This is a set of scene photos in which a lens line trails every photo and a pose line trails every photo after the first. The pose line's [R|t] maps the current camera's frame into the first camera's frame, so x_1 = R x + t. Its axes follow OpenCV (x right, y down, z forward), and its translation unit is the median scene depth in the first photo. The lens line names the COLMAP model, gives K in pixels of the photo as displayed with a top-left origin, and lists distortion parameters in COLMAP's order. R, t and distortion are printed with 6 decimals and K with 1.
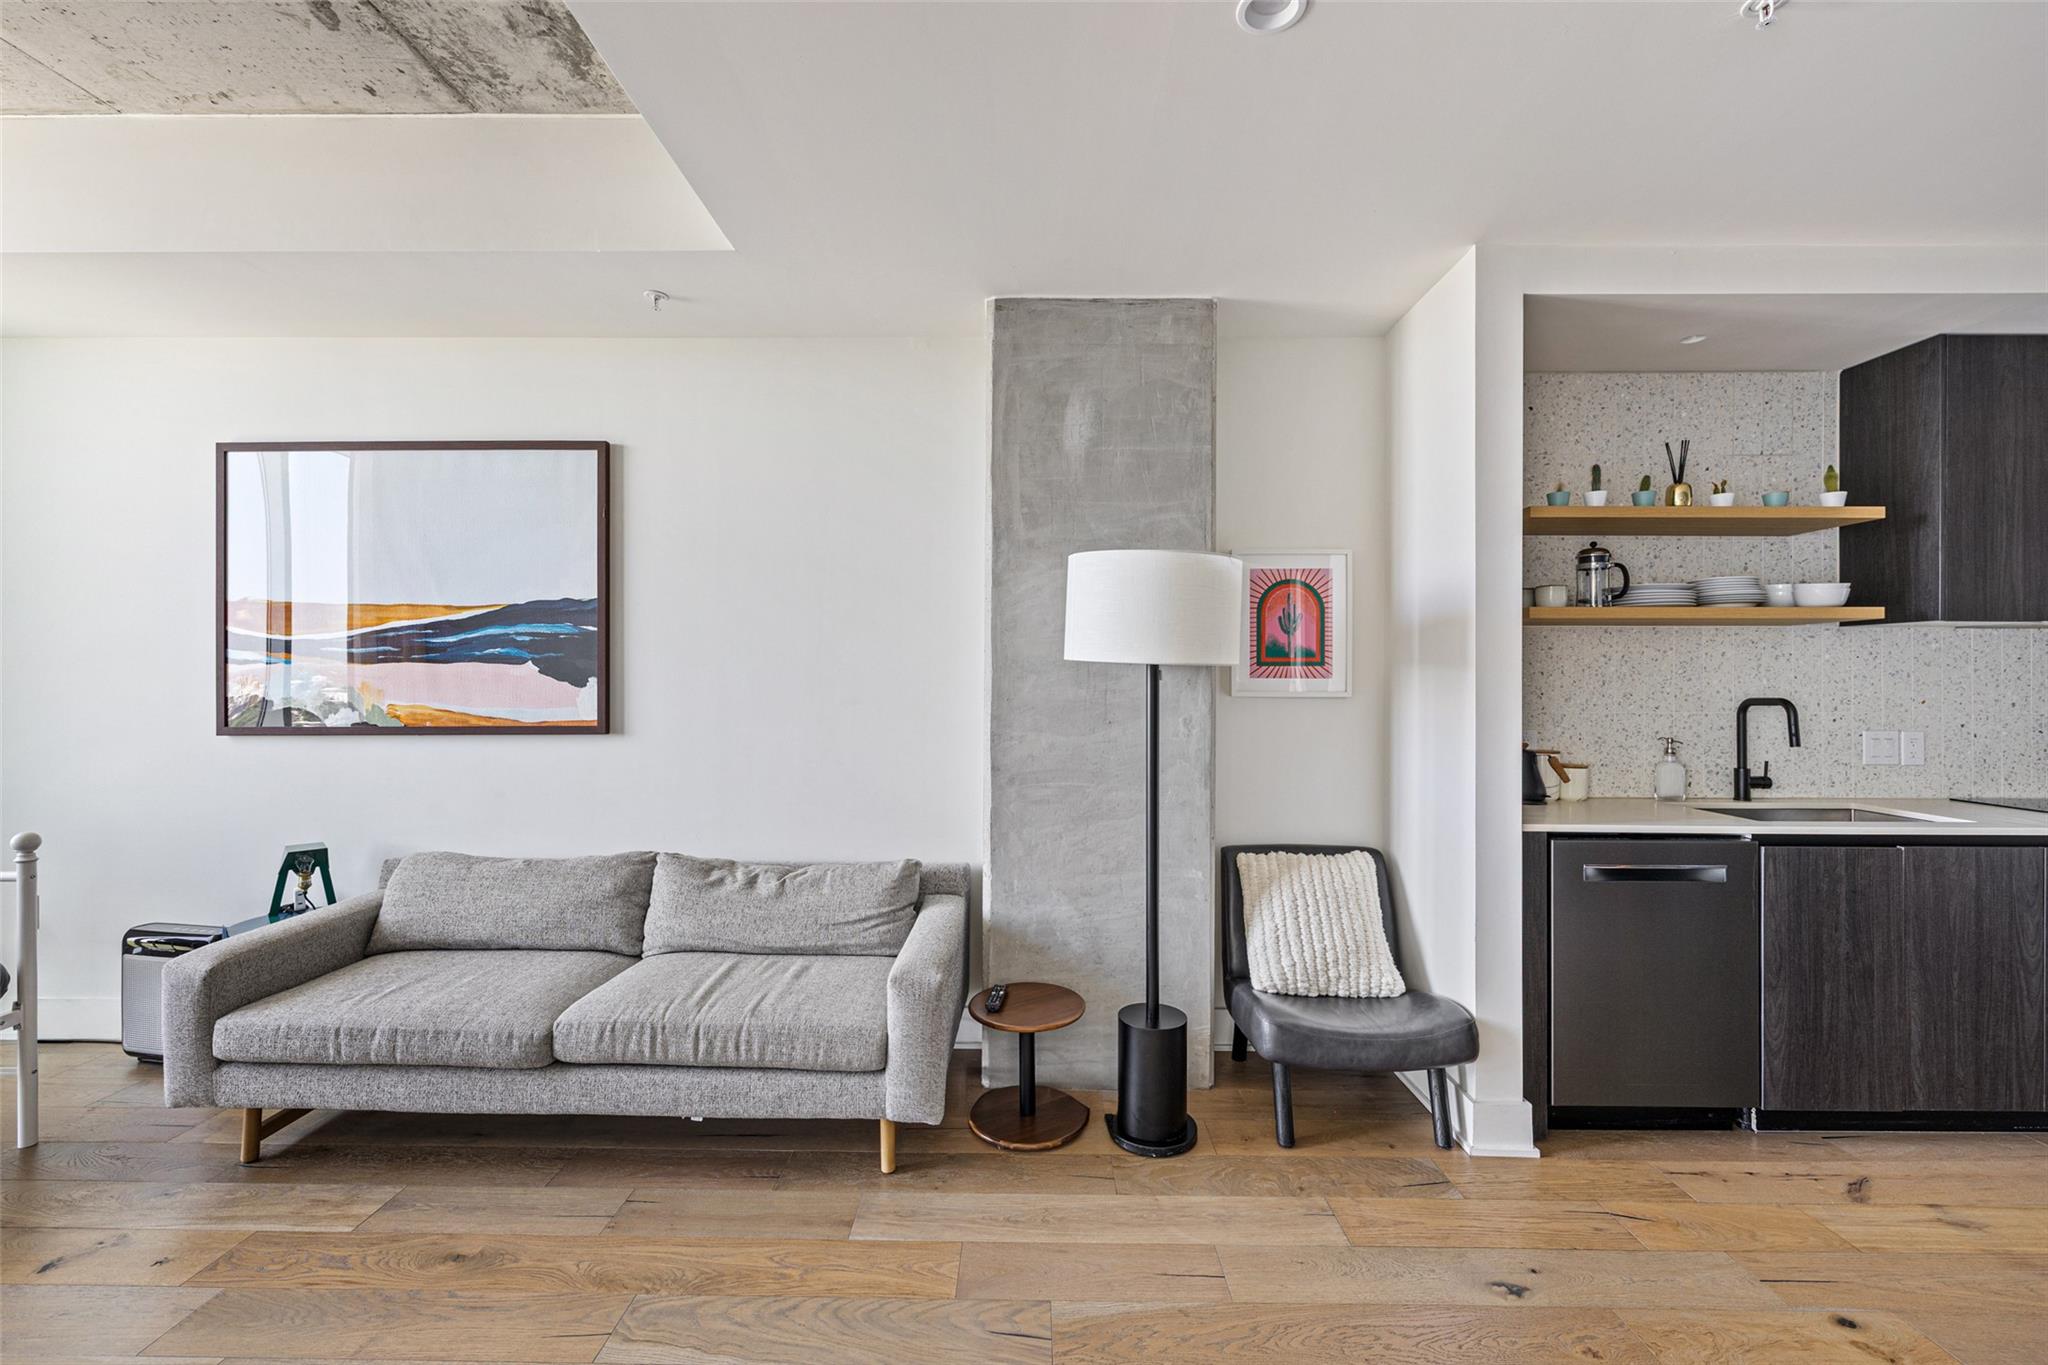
lens RADIAL K [[856.1, 0, 1024.0], [0, 856.1, 682.5], [0, 0, 1]] dist [0.002006, 0.000163]
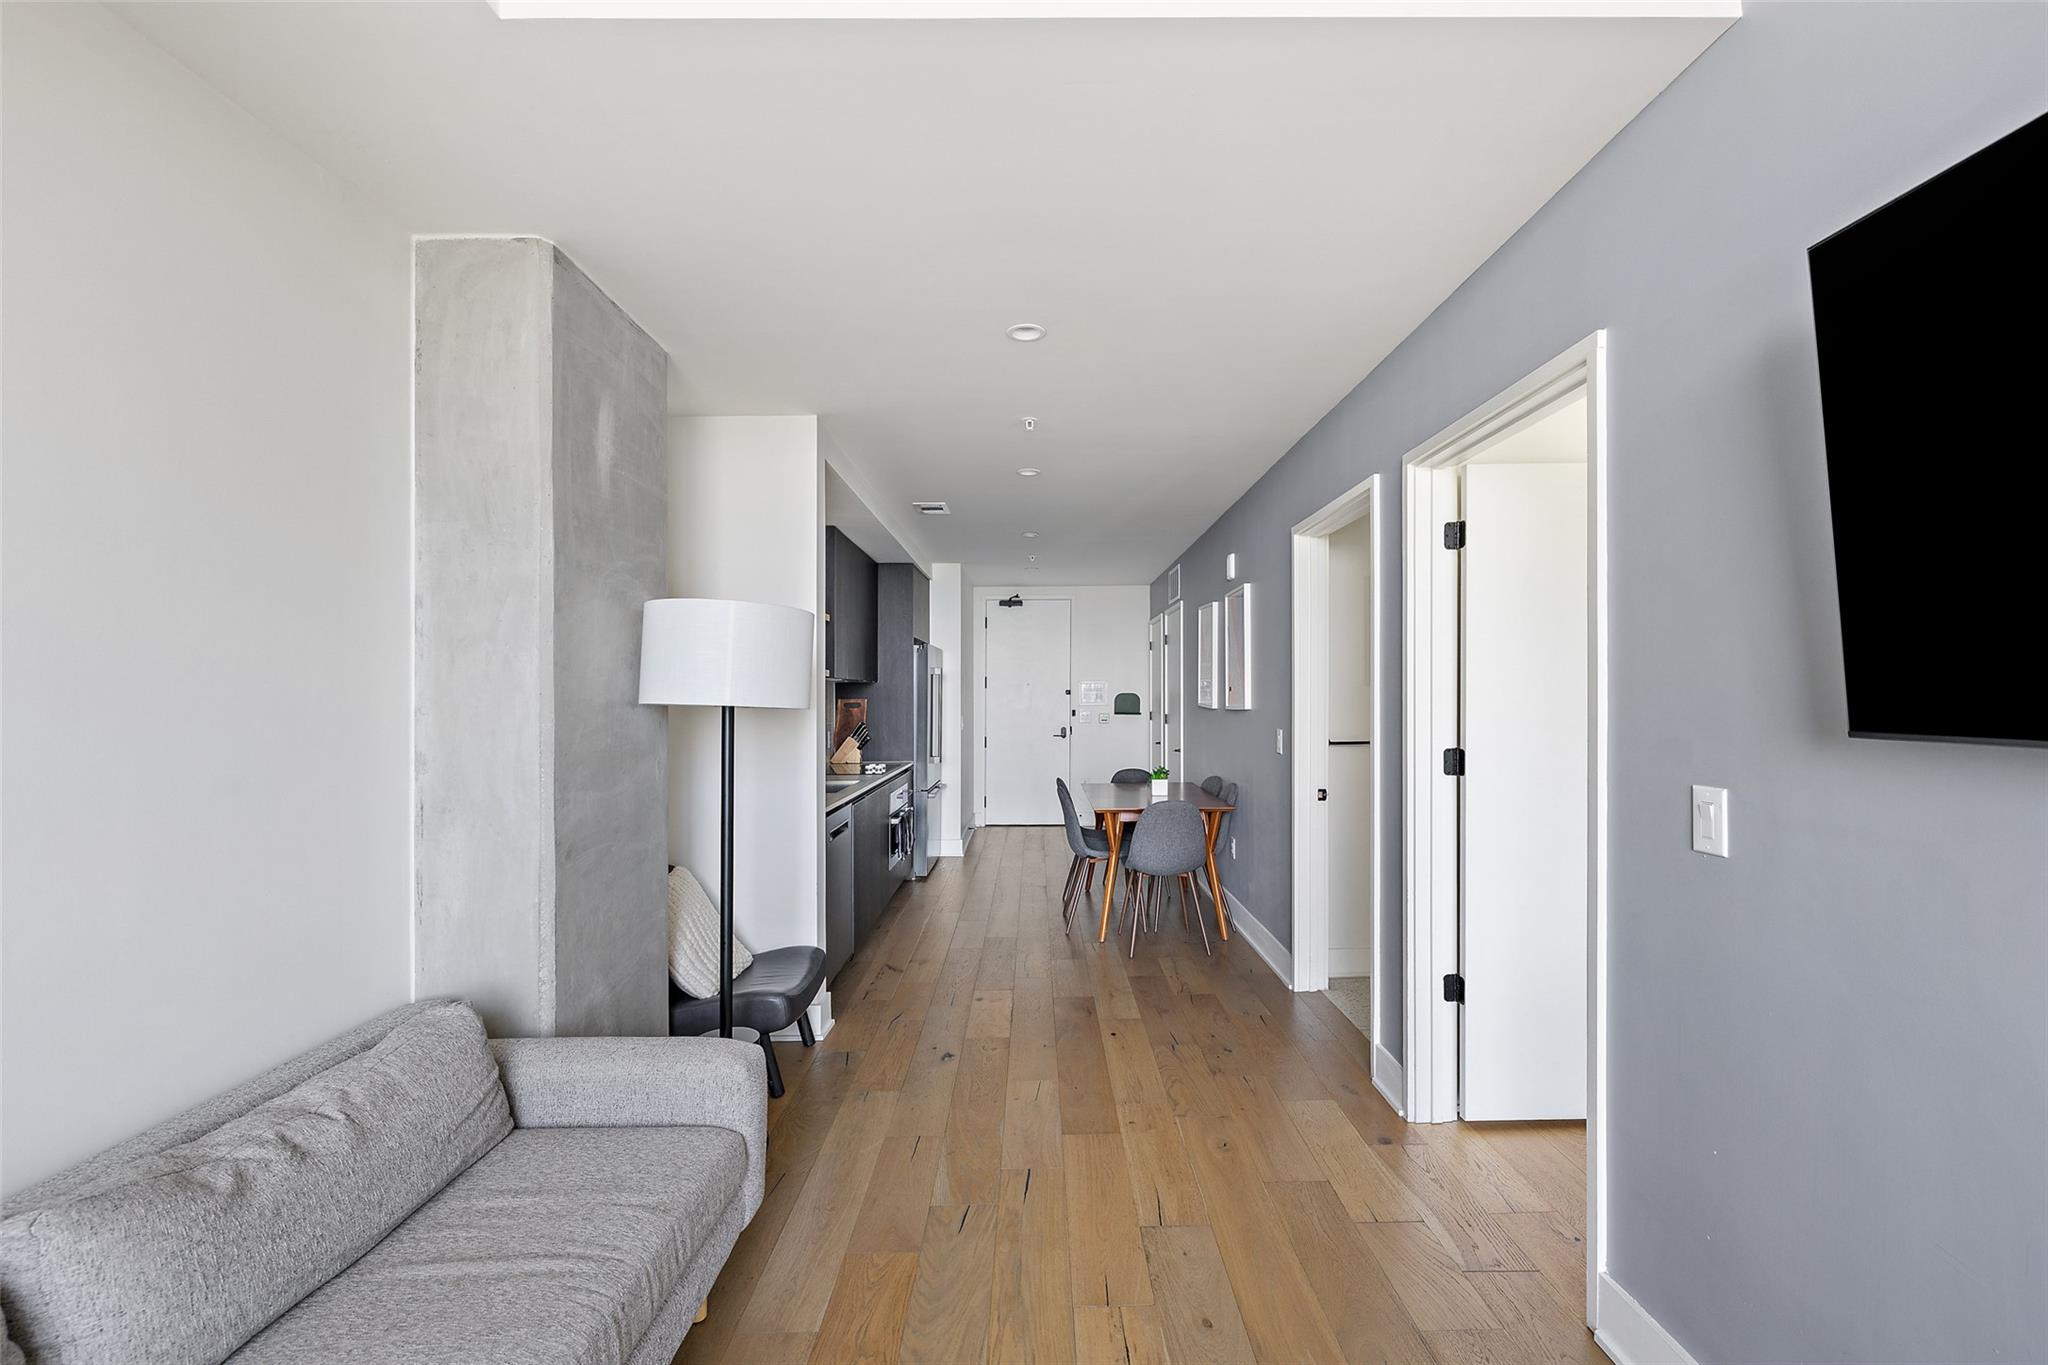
lens RADIAL K [[882.7, 0, 1050.1], [0, 882.7, 696.4], [0, 0, 1]] dist [0.000571, 0.000331]
pose [[-0.034009, -0.003377, 0.999416, -0.828886], [0.013706, 0.999899, 0.003846, -0.029605], [-0.999328, 0.013829, -0.033960, 0.546510]]
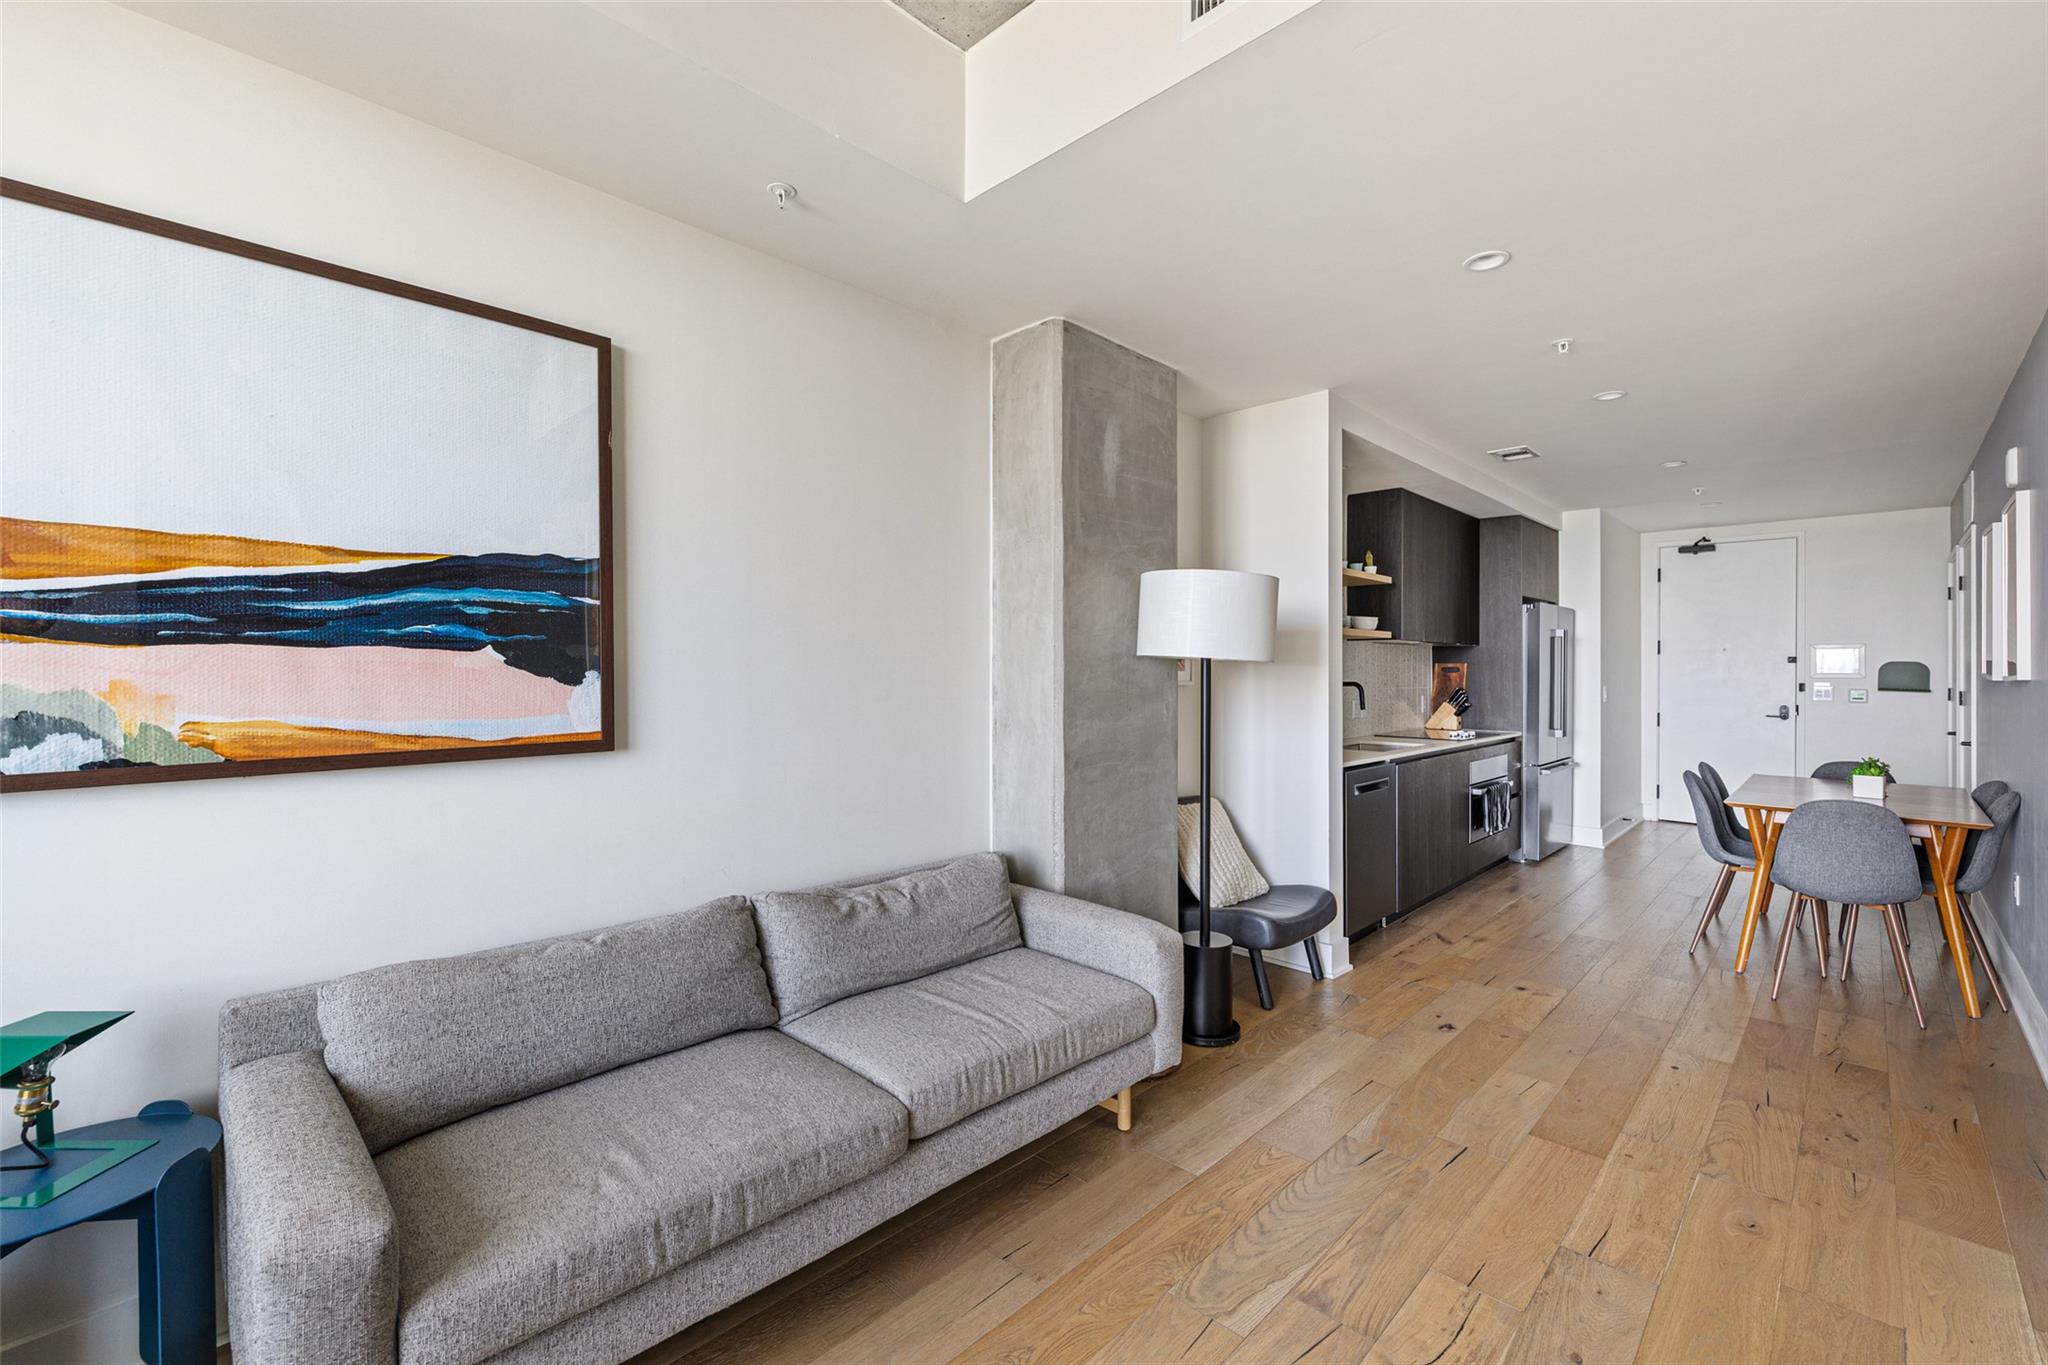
lens RADIAL K [[866.9, 0, 1017.7], [0, 866.9, 675.4], [0, 0, 1]] dist [0.000515, 0.000202]
pose [[0.690032, -0.005668, 0.723757, -0.836253], [0.000423, 0.999972, 0.007428, -0.007934], [-0.723779, -0.004819, 0.690015, 0.277477]]
